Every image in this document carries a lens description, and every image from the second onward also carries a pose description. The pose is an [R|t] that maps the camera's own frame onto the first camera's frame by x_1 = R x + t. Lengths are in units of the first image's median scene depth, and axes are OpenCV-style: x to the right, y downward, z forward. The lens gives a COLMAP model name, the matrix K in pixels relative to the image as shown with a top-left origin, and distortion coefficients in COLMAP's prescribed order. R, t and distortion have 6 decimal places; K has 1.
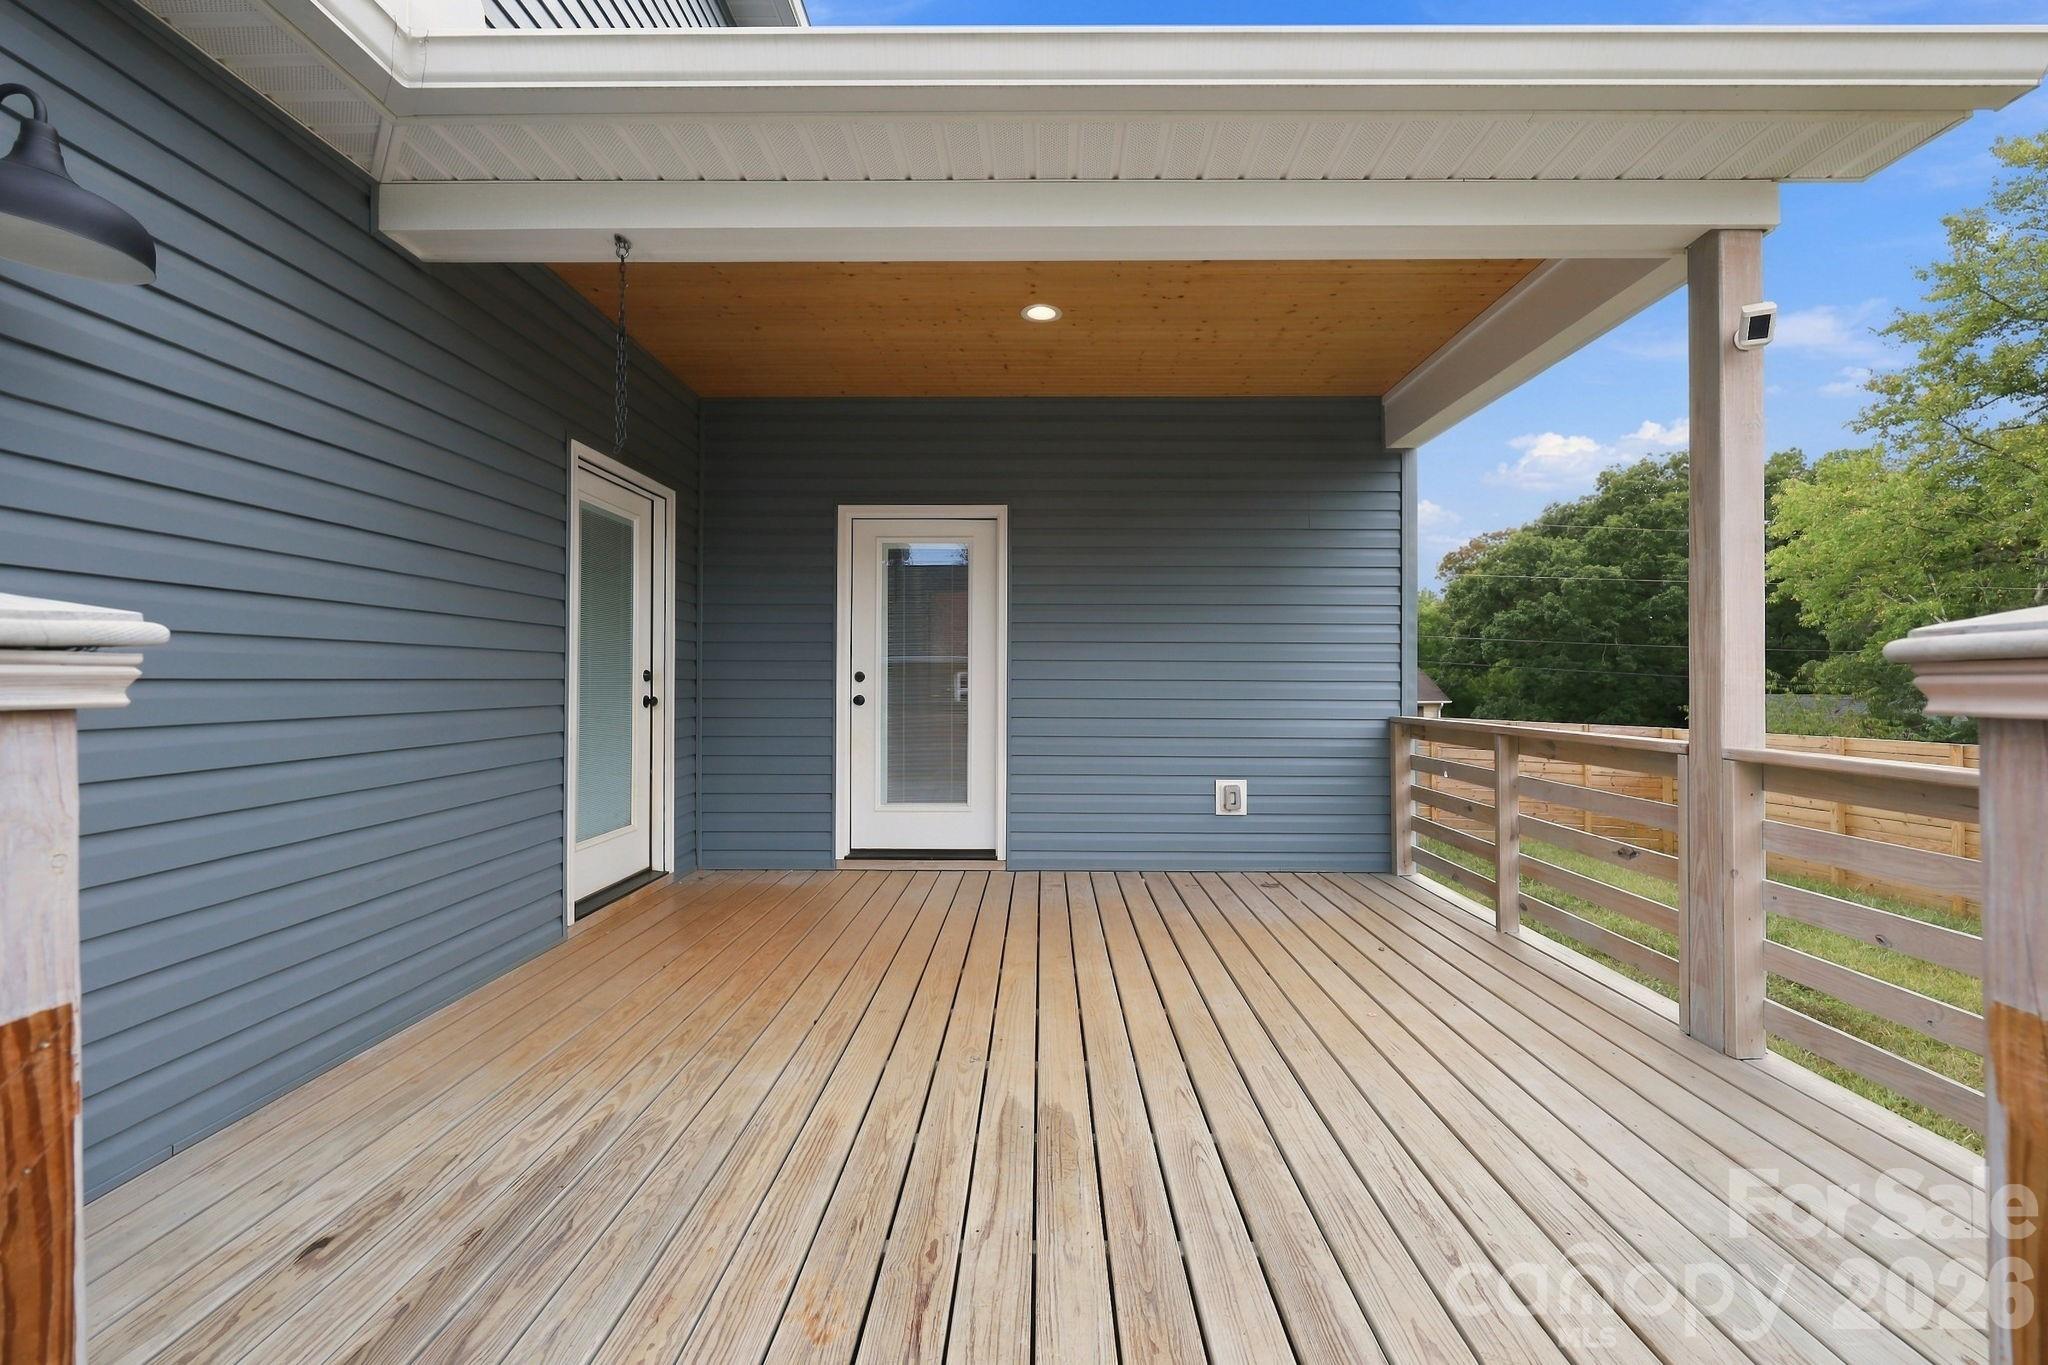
lens RADIAL K [[838.1, 0, 1031.0], [0, 838.1, 676.1], [0, 0, 1]] dist [-0.003507, -0.000874]
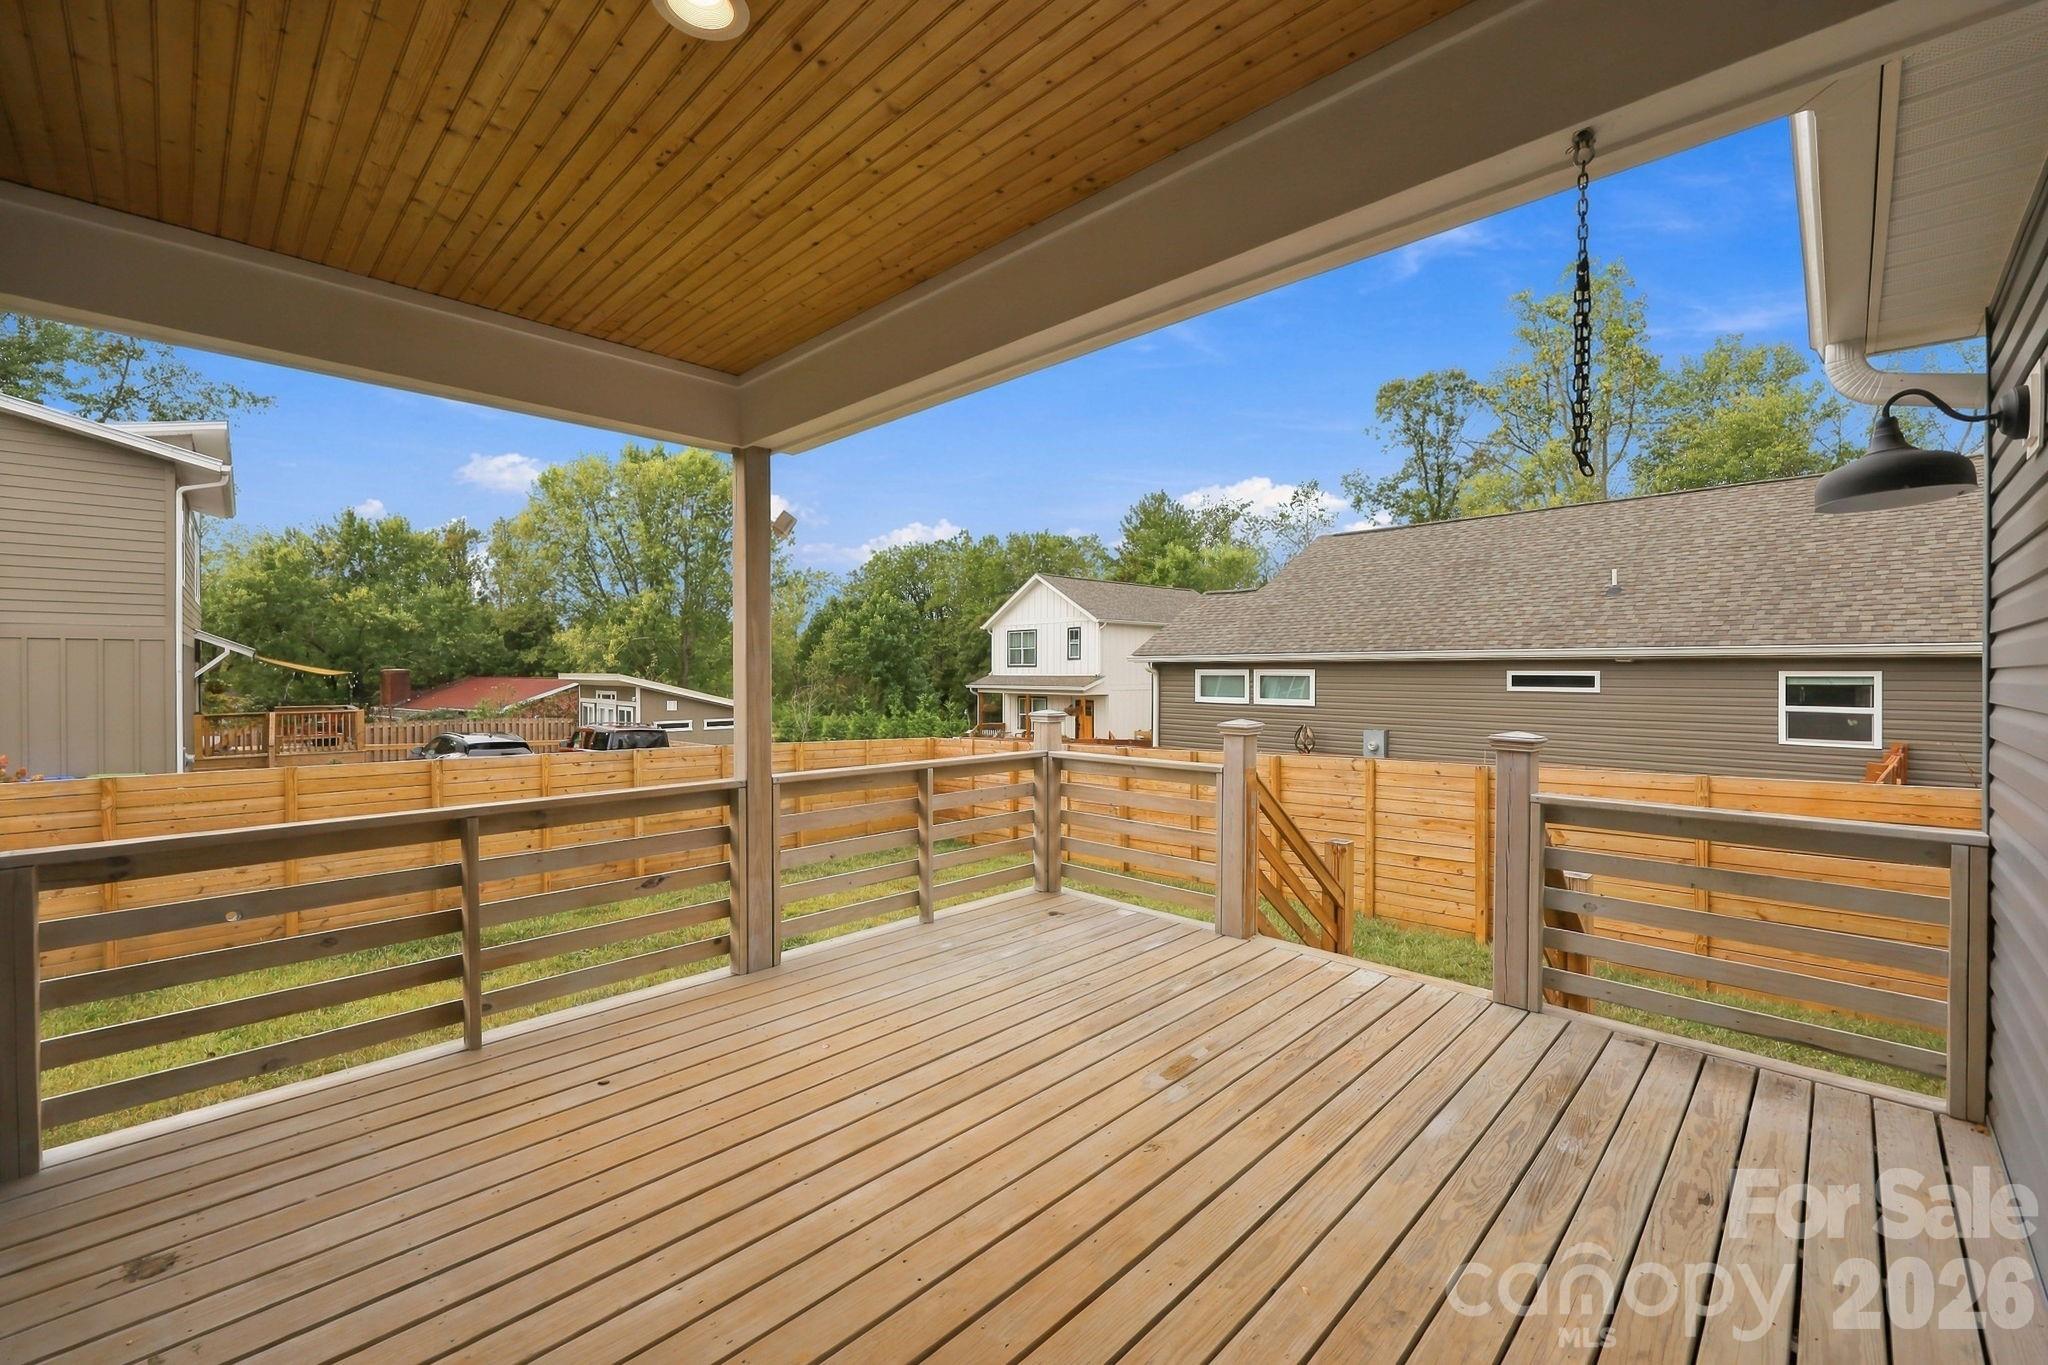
lens RADIAL K [[838.1, 0, 1027.1], [0, 838.1, 687.9], [0, 0, 1]] dist [-0.003507, -0.000874]
pose [[-0.733901, -0.002177, 0.679253, -0.596485], [-0.002921, 0.999996, 0.000050, -0.086312], [-0.679250, -0.001947, -0.733904, 1.739159]]
